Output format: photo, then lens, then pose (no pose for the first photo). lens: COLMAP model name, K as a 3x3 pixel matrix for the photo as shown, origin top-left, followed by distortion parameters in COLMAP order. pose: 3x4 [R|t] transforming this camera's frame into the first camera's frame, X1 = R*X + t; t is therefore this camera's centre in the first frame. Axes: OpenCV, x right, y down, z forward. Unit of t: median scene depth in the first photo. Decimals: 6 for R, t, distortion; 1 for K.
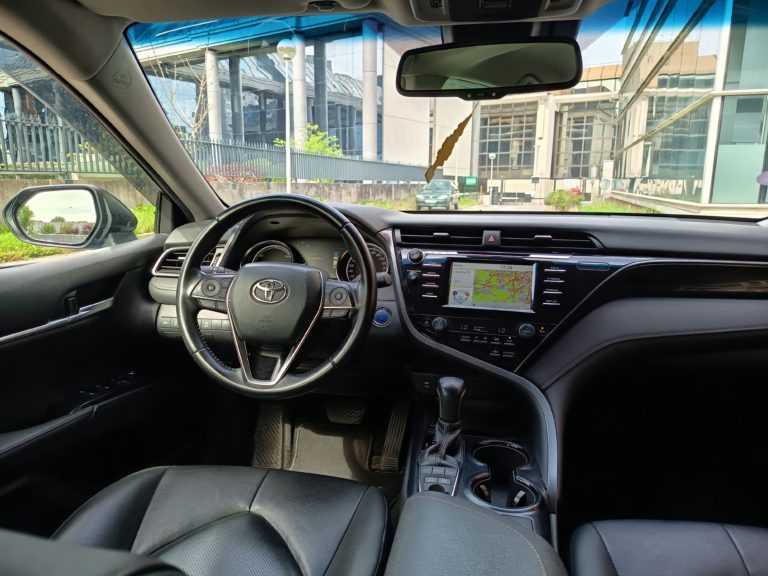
lens RADIAL K [[533.2, 0, 383.7], [0, 533.2, 290.4], [0, 0, 1]] dist [0.048928, -0.053871]
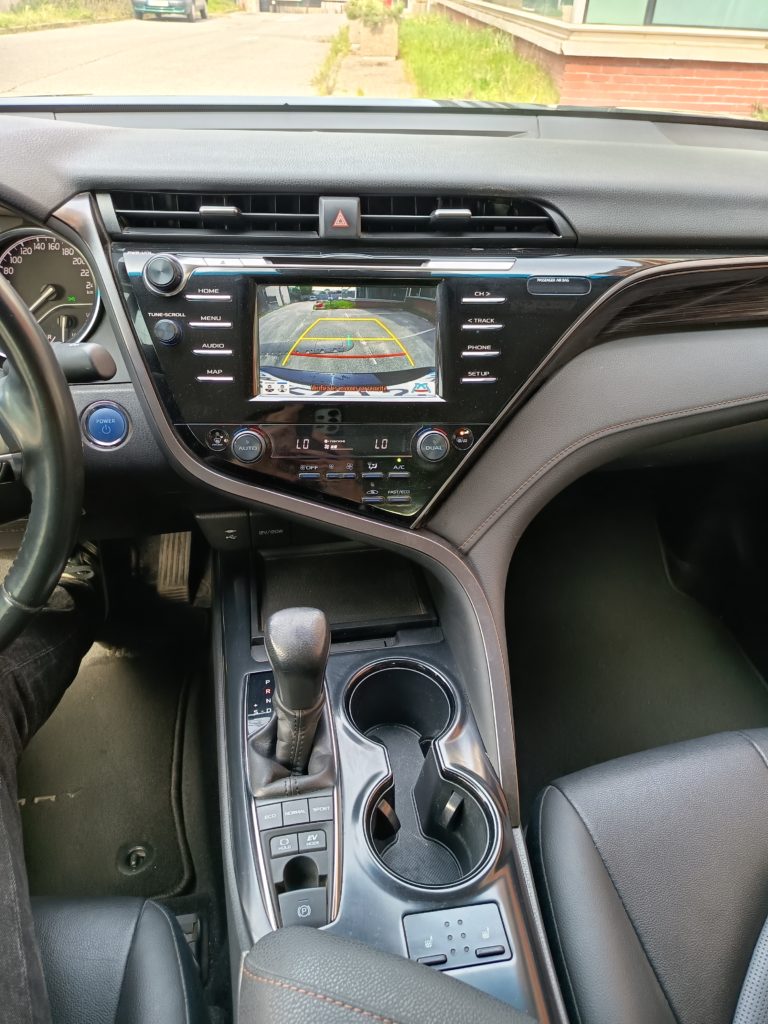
lens RADIAL K [[711.0, 0, 381.2], [0, 711.0, 503.0], [0, 0, 1]] dist [0.048928, -0.053871]
pose [[0.943798, -0.175961, 0.279791, 0.021060], [0.038642, 0.899449, 0.435315, -0.088607], [-0.328256, -0.400037, 0.855697, 0.258039]]
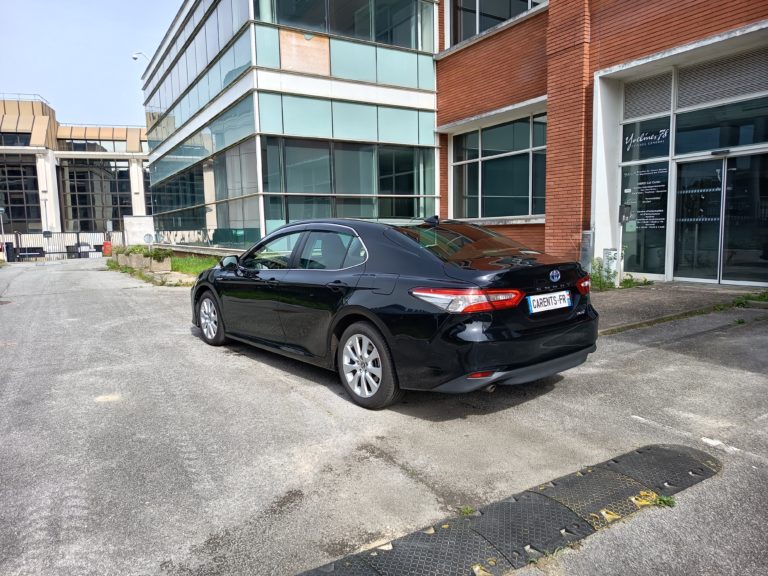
lens RADIAL K [[533.2, 0, 380.9], [0, 533.2, 288.7], [0, 0, 1]] dist [0.048928, -0.053871]
pose [[0.643823, -0.103489, 0.758144, -2.262572], [0.174043, 0.984647, -0.013391, 0.249443], [-0.745118, 0.140571, 0.651950, -1.968303]]
